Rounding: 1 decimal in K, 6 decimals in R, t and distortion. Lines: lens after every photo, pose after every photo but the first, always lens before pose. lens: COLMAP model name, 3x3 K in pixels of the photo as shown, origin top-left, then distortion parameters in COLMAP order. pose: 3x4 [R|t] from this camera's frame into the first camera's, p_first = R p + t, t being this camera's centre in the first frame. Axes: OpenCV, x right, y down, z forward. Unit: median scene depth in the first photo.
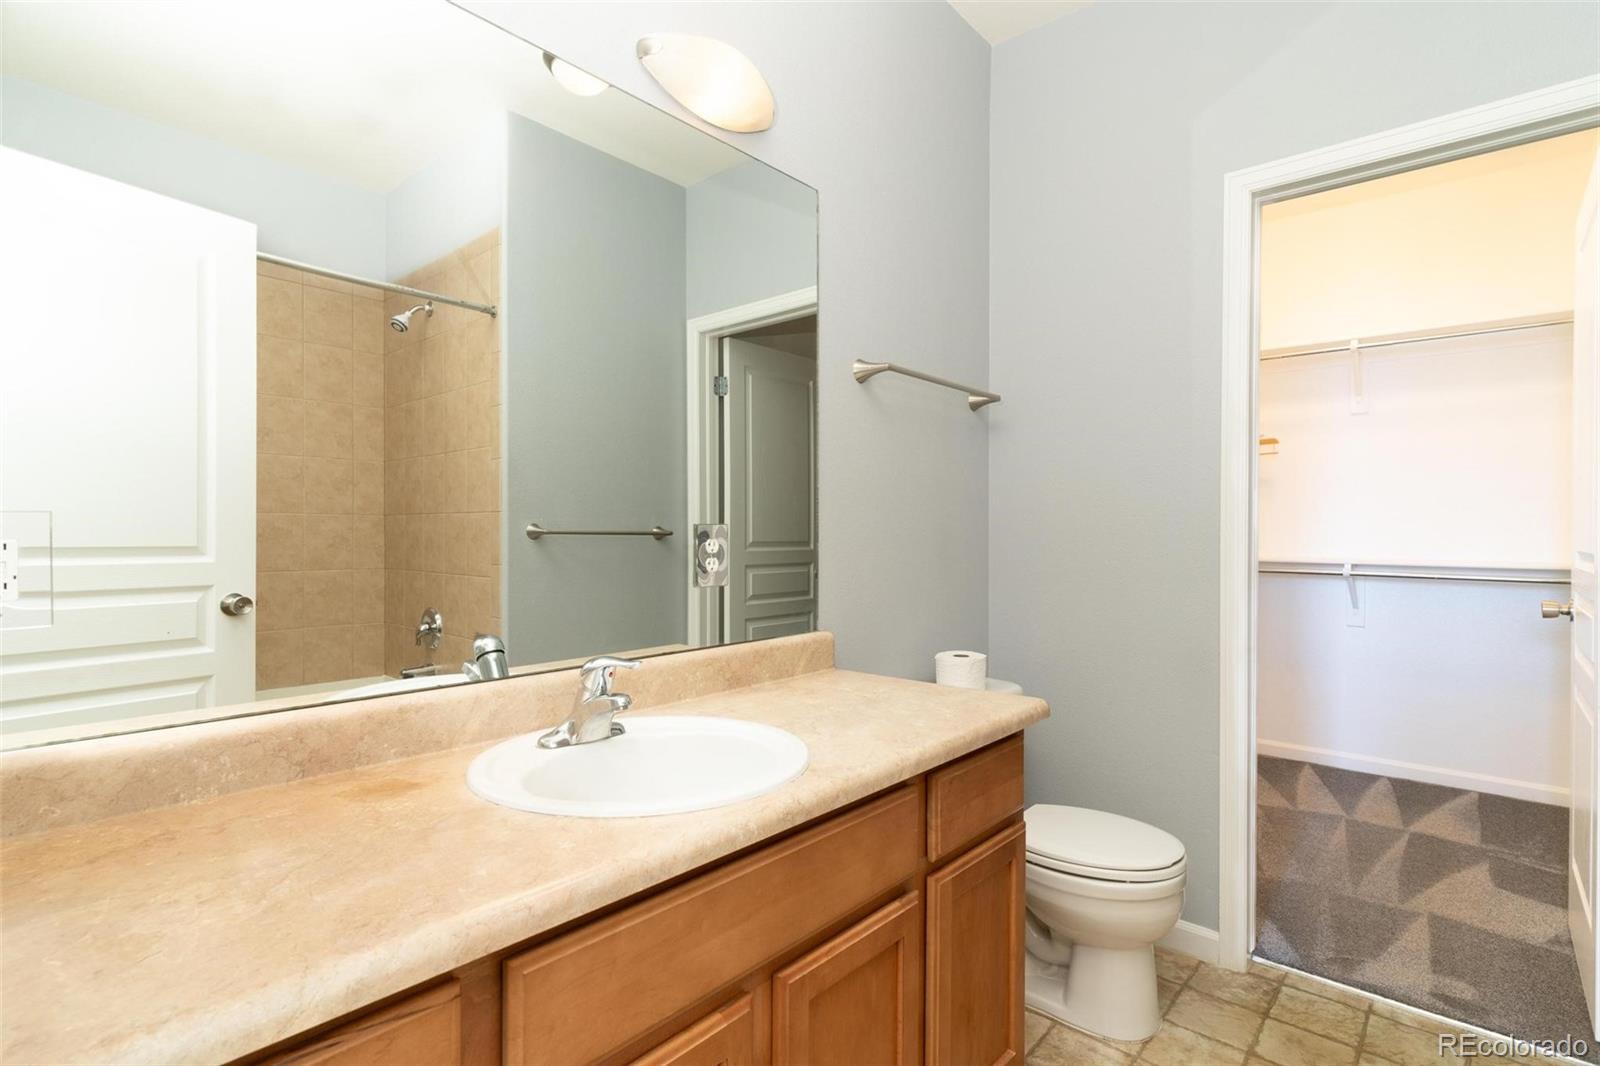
lens RADIAL K [[771.1, 0, 802.7], [0, 771.1, 532.4], [0, 0, 1]] dist [-0.000319, -0.000077]
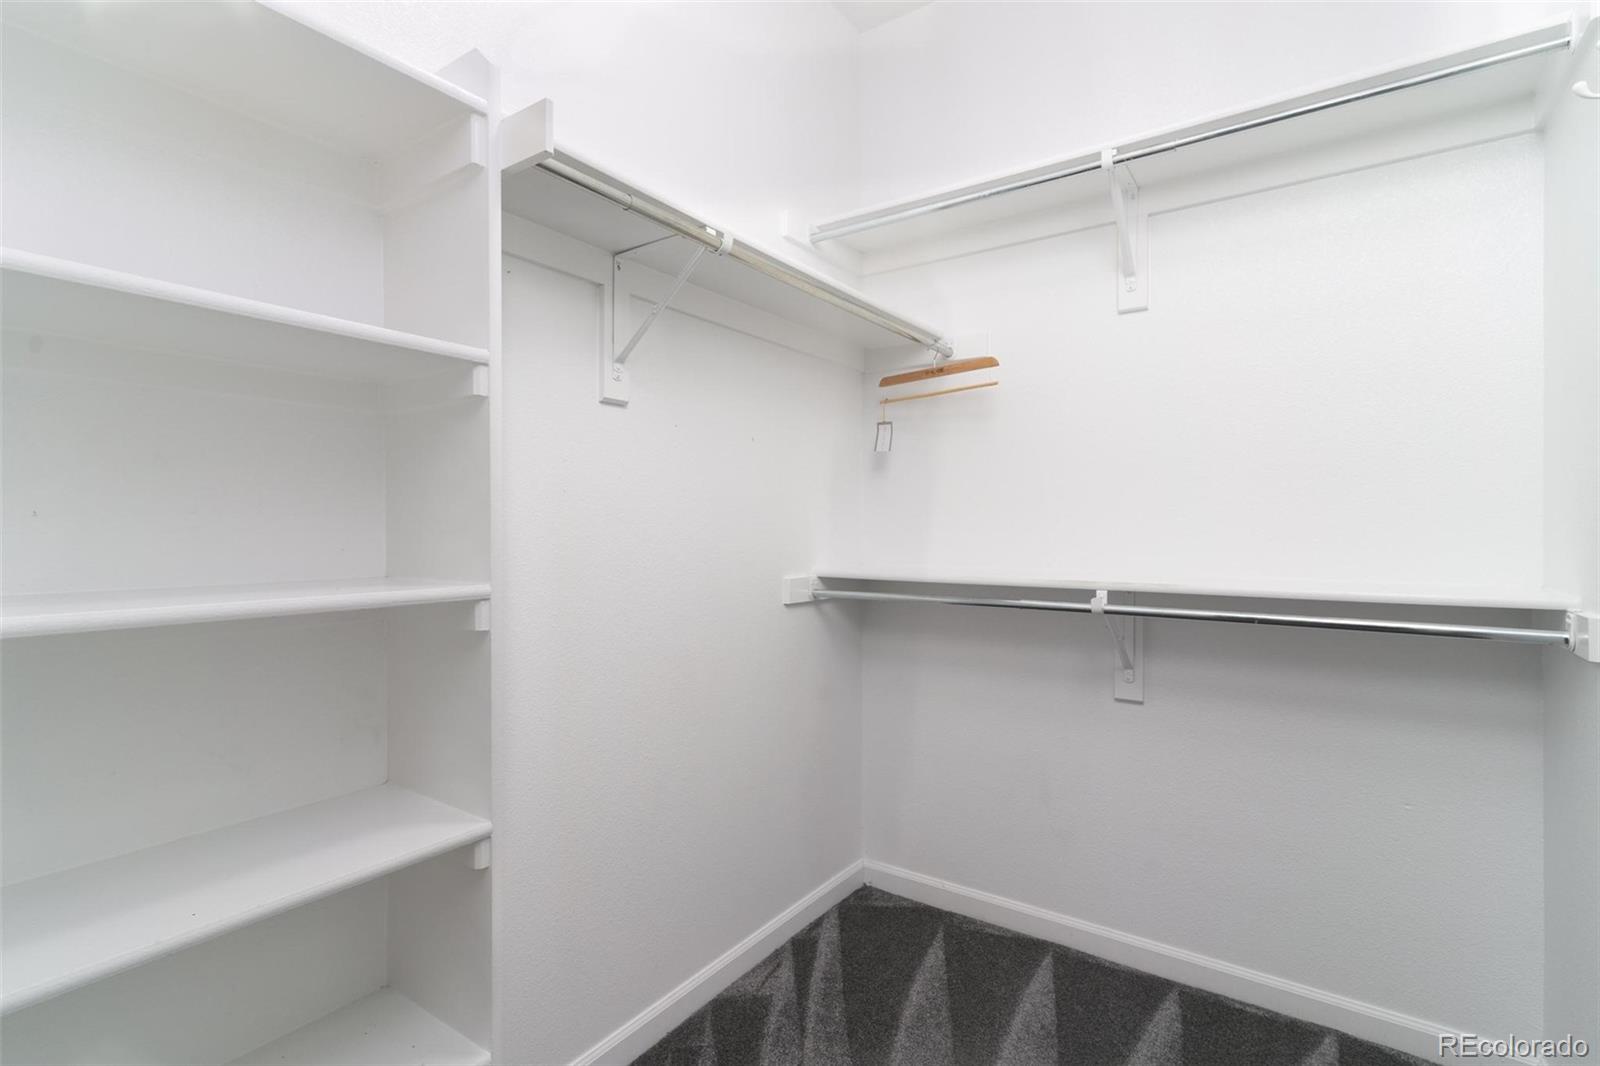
lens RADIAL K [[771.1, 0, 797.1], [0, 771.1, 534.2], [0, 0, 1]] dist [-0.000319, -0.000077]
pose [[0.994187, 0.001015, 0.107664, 0.449477], [-0.000317, 0.999979, -0.006504, 0.006652], [-0.107668, 0.006432, 0.994166, 0.510989]]
